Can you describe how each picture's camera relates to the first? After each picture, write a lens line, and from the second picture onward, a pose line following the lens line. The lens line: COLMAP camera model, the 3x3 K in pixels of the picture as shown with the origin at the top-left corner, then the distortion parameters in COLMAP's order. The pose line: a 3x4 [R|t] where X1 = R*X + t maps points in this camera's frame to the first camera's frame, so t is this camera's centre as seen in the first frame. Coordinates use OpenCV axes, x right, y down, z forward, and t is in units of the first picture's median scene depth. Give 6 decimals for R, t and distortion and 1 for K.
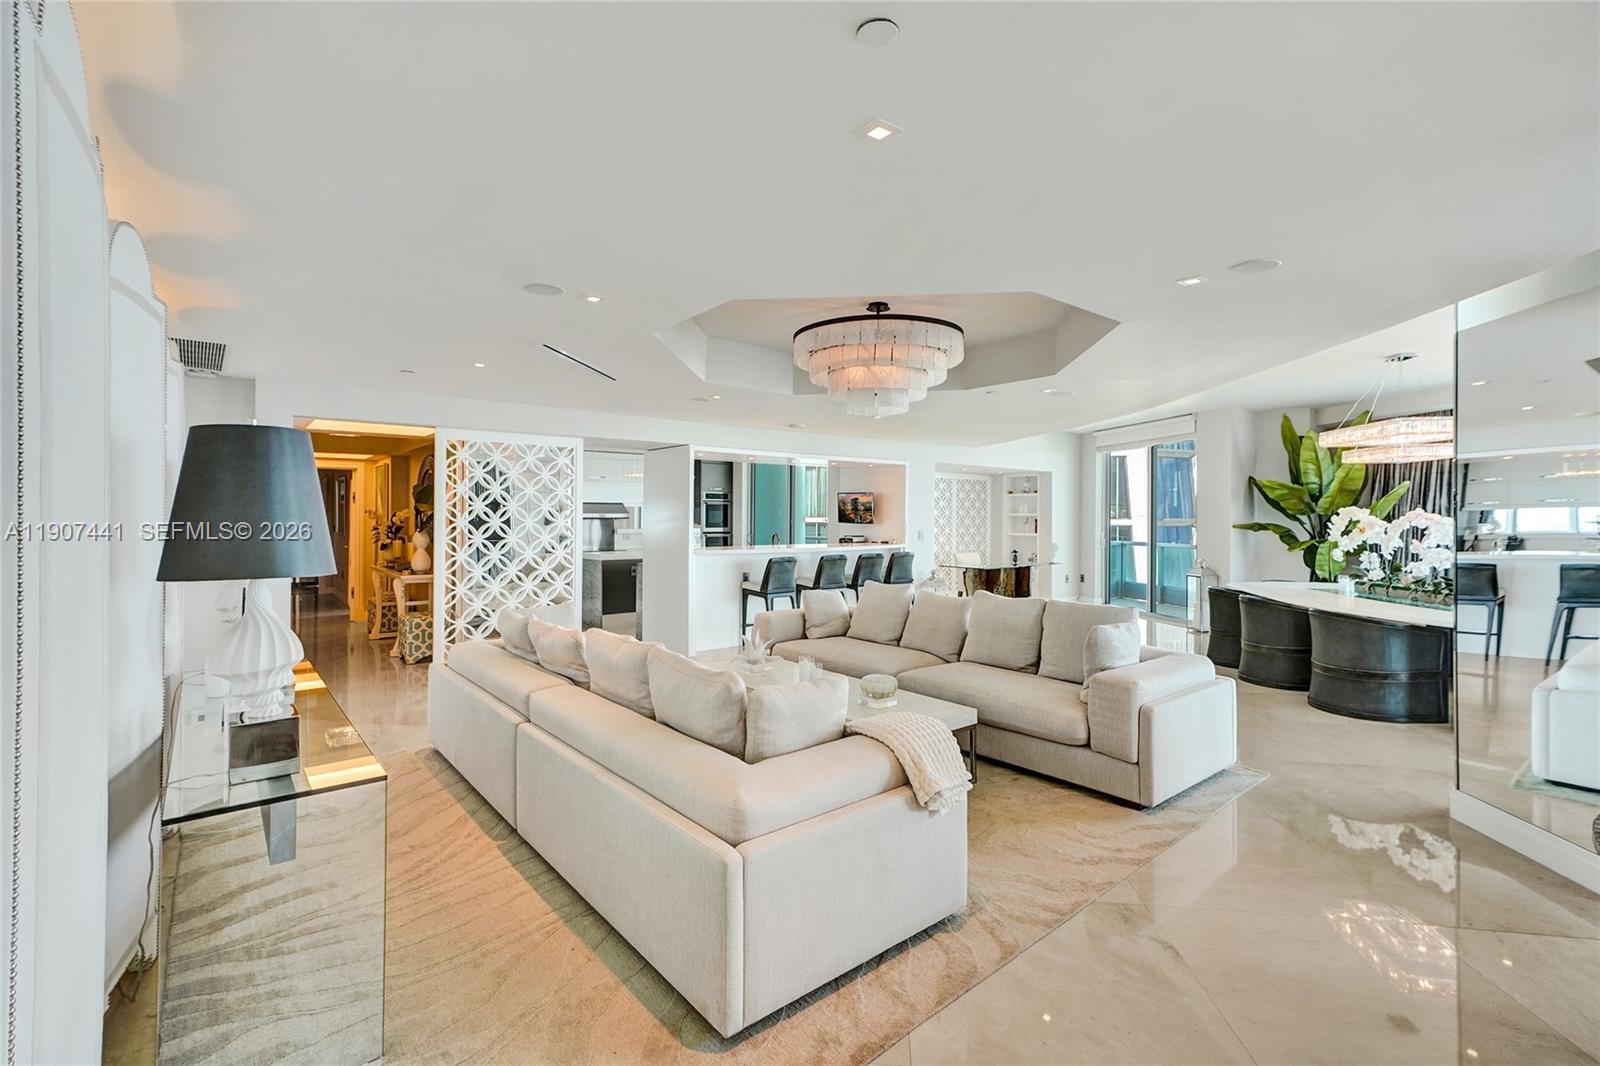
lens RADIAL K [[732.4, 0, 780.2], [0, 732.4, 510.5], [0, 0, 1]] dist [0.016892, -0.000069]
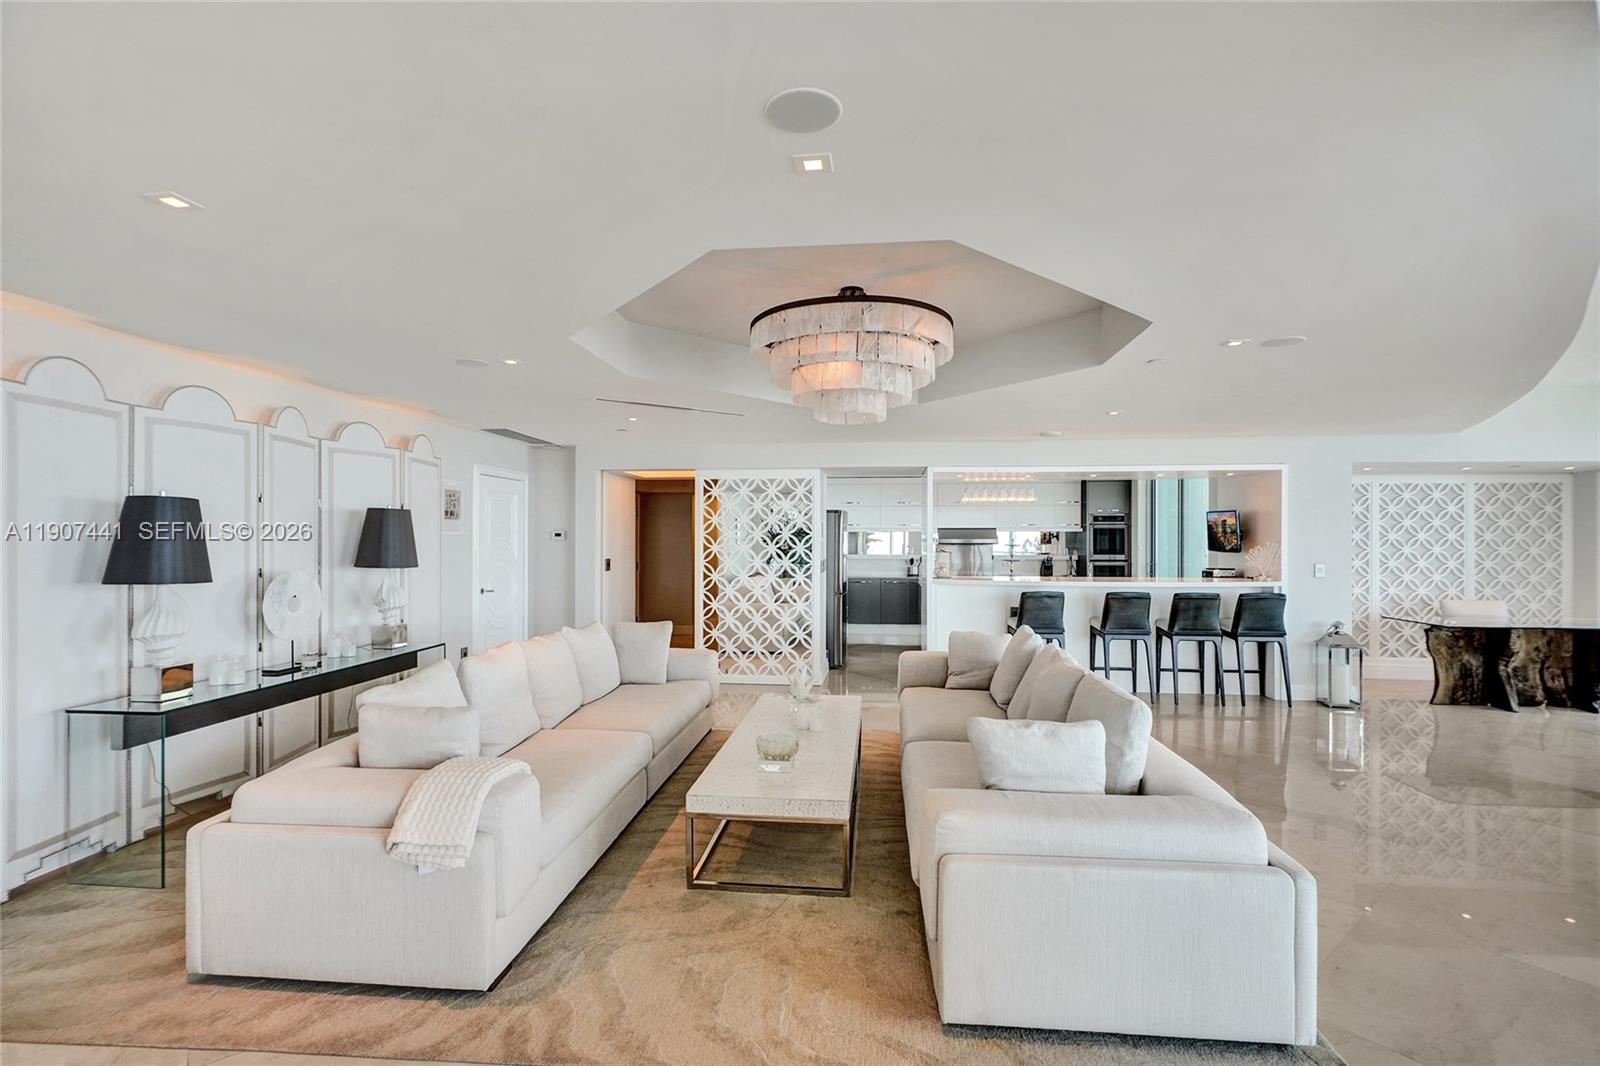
lens RADIAL K [[709.1, 0, 797.5], [0, 709.1, 540.8], [0, 0, 1]] dist [0.004498, 0.001262]
pose [[0.714813, -0.000390, -0.699316, 0.505786], [0.006845, 0.999956, 0.006439, -0.002338], [0.699282, -0.009389, 0.714784, 0.296607]]
